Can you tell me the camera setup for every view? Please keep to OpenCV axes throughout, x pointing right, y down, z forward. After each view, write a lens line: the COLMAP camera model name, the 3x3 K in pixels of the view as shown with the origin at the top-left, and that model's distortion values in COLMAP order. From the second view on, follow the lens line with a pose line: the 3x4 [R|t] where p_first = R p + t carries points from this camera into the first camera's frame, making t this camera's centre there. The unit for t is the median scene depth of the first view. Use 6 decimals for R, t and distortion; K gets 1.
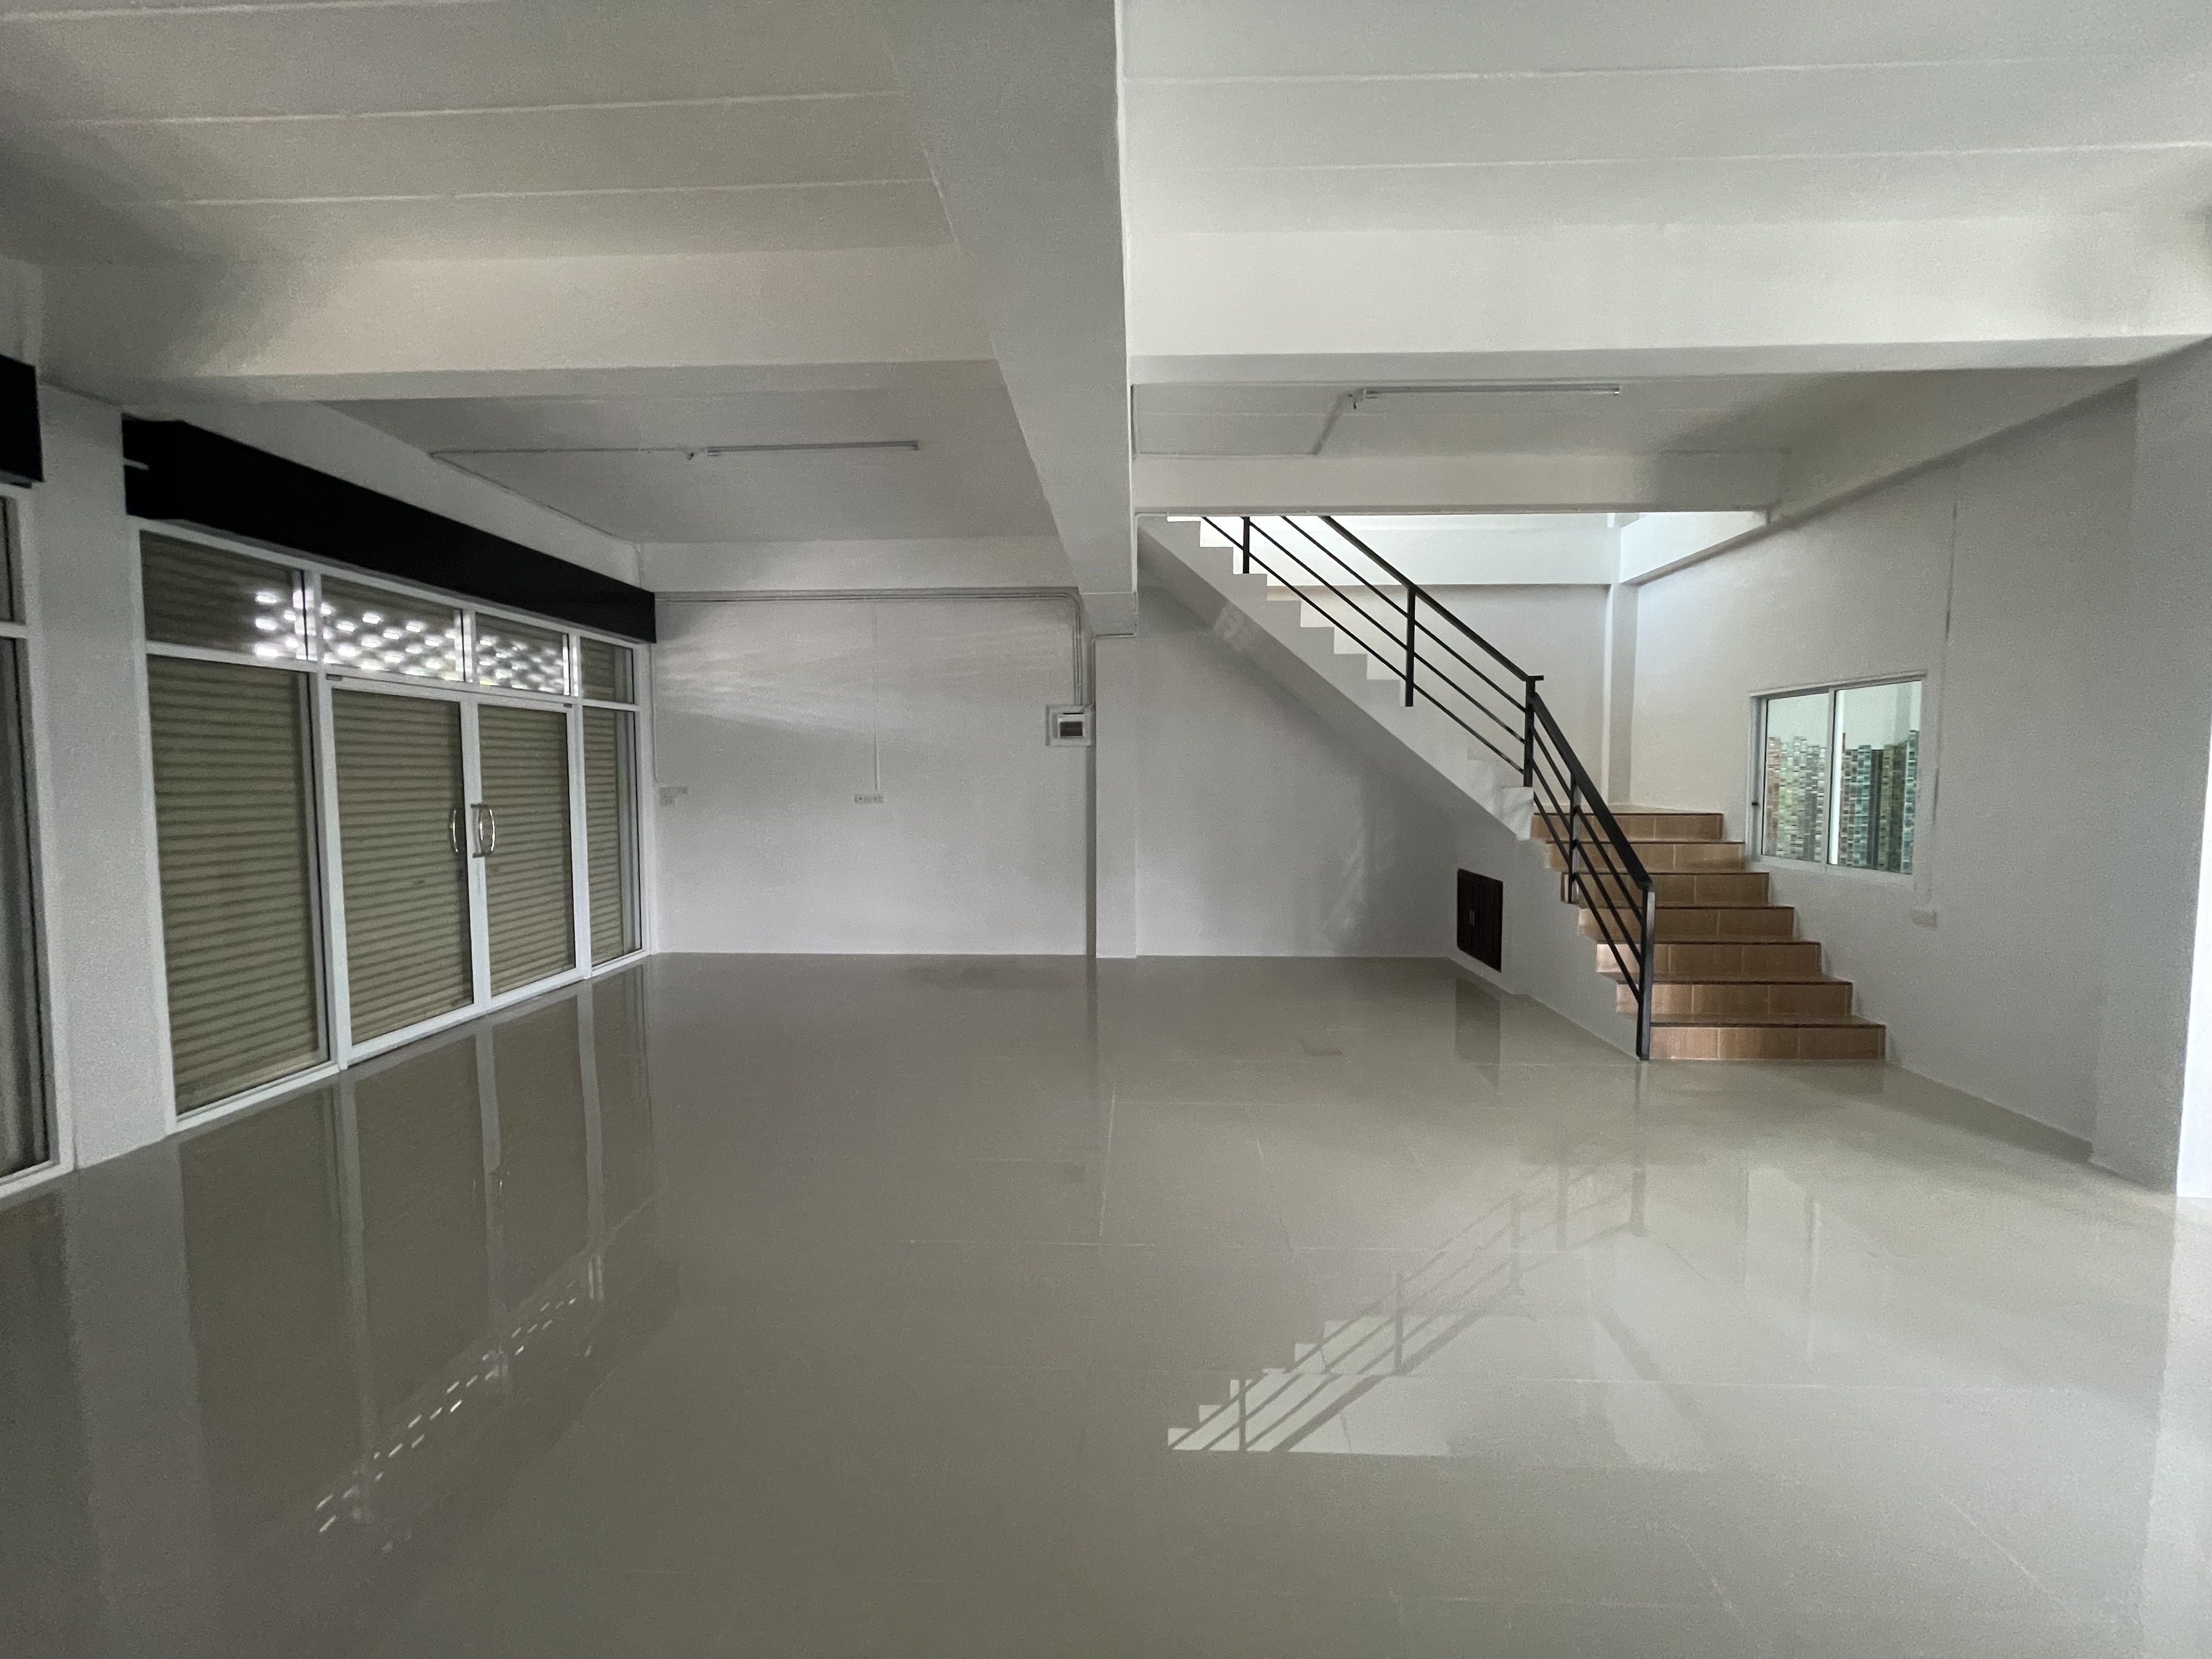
lens RADIAL K [[893.8, 0, 1106.2], [0, 893.8, 825.7], [0, 0, 1]] dist [0.000022, -0.000212]
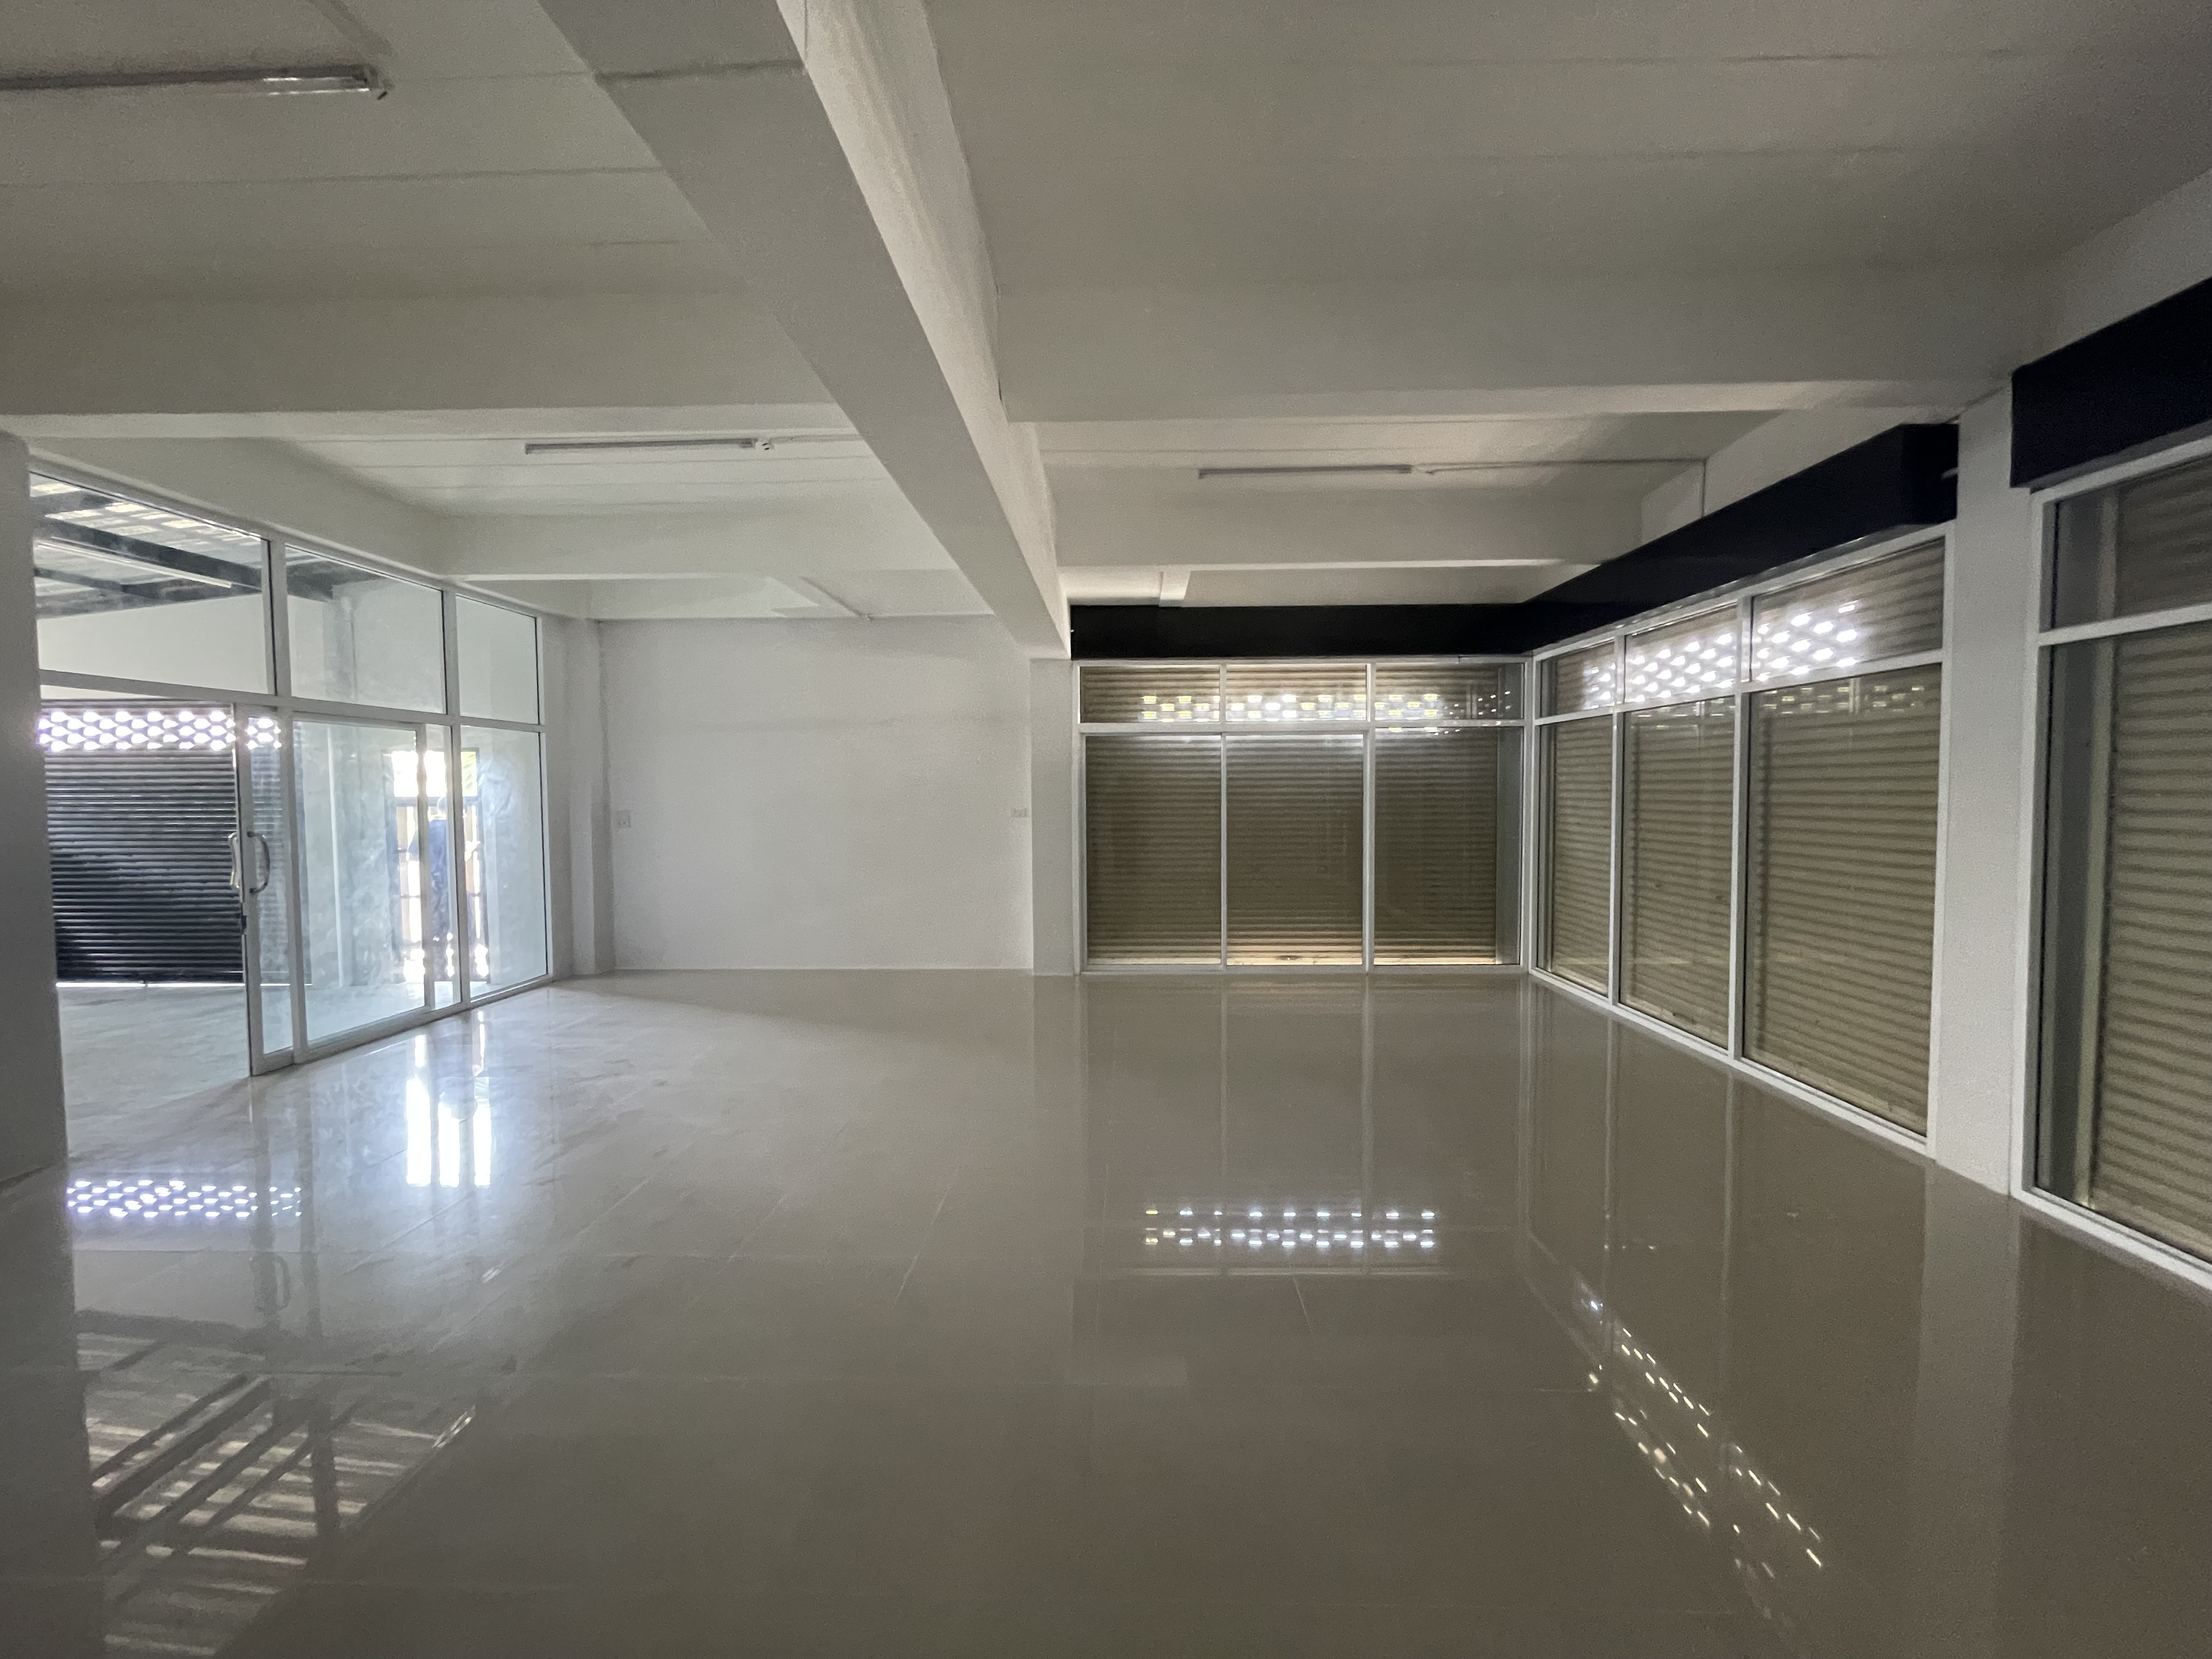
lens RADIAL K [[893.8, 0, 1106.2], [0, 893.8, 825.7], [0, 0, 1]] dist [0.000022, -0.000212]
pose [[-0.999879, 0.008864, -0.012746, -0.086562], [0.007517, 0.994747, 0.102092, -0.065622], [0.013584, 0.101984, -0.994693, 1.071772]]
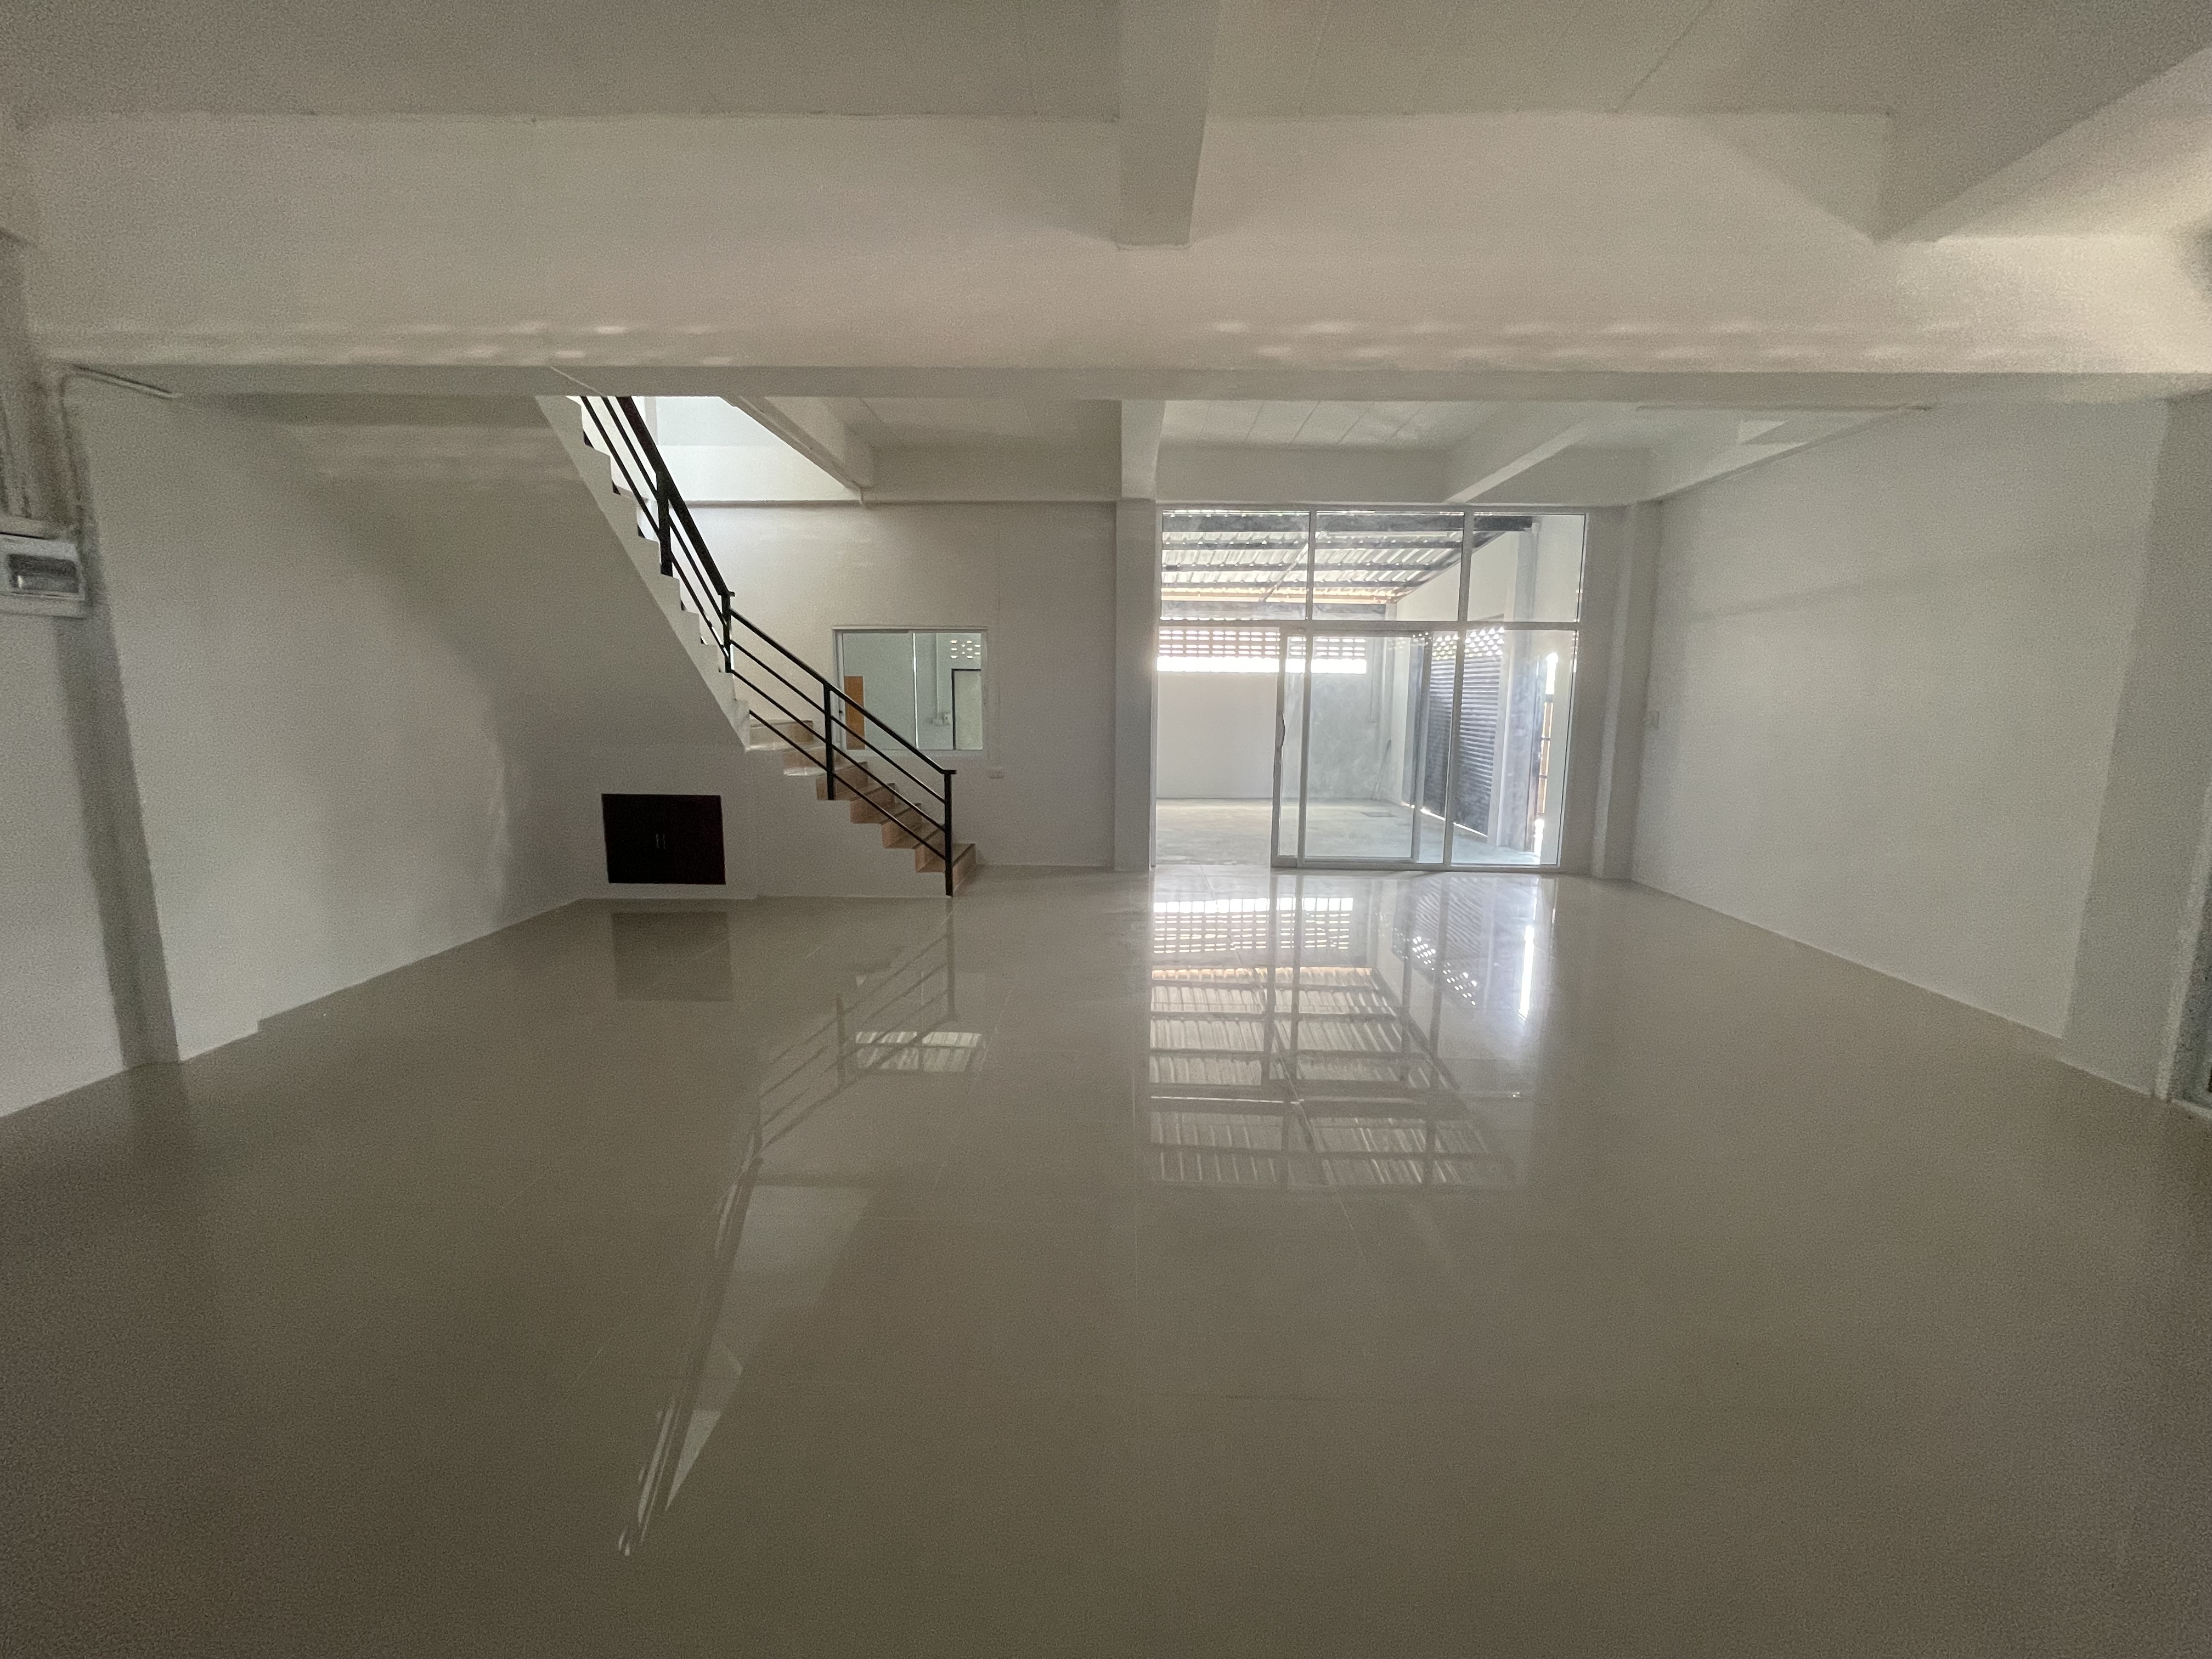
lens RADIAL K [[893.8, 0, 1106.2], [0, 893.8, 825.7], [0, 0, 1]] dist [0.000022, -0.000212]
pose [[-0.021301, -0.141203, 0.989751, -0.535235], [0.054514, 0.988339, 0.142175, -0.021397], [-0.998286, 0.056984, -0.013355, 0.549939]]
